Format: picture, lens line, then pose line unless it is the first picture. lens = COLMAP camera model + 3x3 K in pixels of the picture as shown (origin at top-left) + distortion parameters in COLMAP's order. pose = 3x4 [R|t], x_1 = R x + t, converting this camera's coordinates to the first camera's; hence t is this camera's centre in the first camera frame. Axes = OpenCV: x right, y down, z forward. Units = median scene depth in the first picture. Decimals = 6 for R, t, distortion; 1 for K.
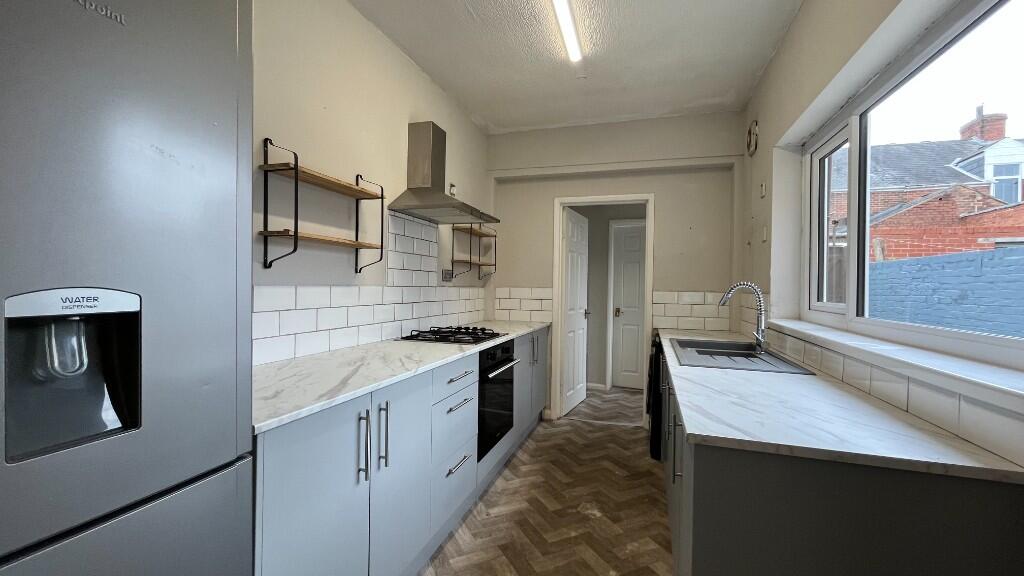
lens RADIAL K [[404.0, 0, 512.0], [0, 404.0, 288.0], [0, 0, 1]] dist [0.000639, 0.000085]
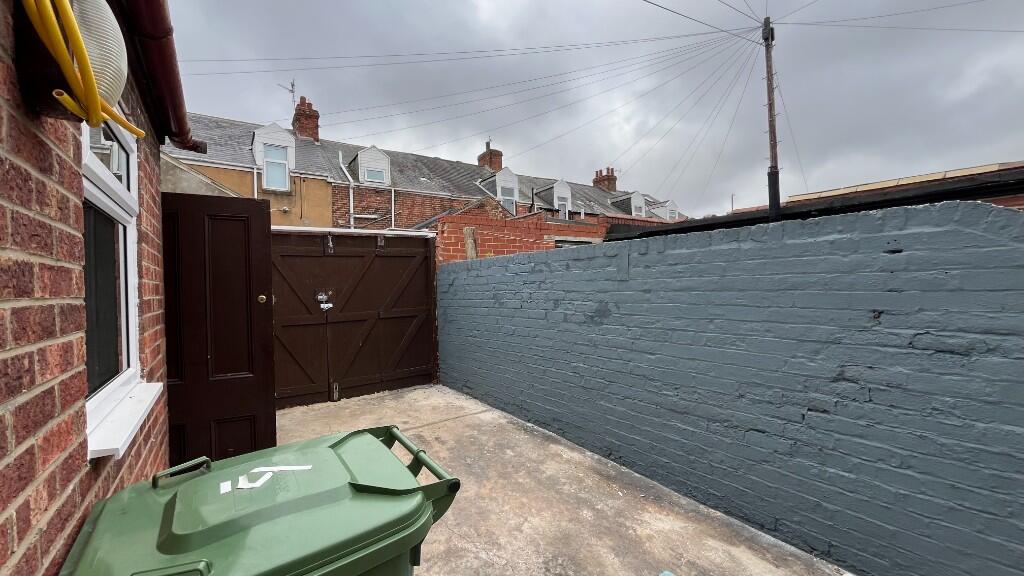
lens RADIAL K [[380.0, 0, 512.0], [0, 380.0, 288.0], [0, 0, 1]] dist [0.000219, 0.000001]
pose [[0.561803, -0.042984, 0.826153, 0.254253], [0.041560, 0.998855, 0.023708, -0.017872], [-0.826226, 0.021015, 0.562946, 0.367917]]
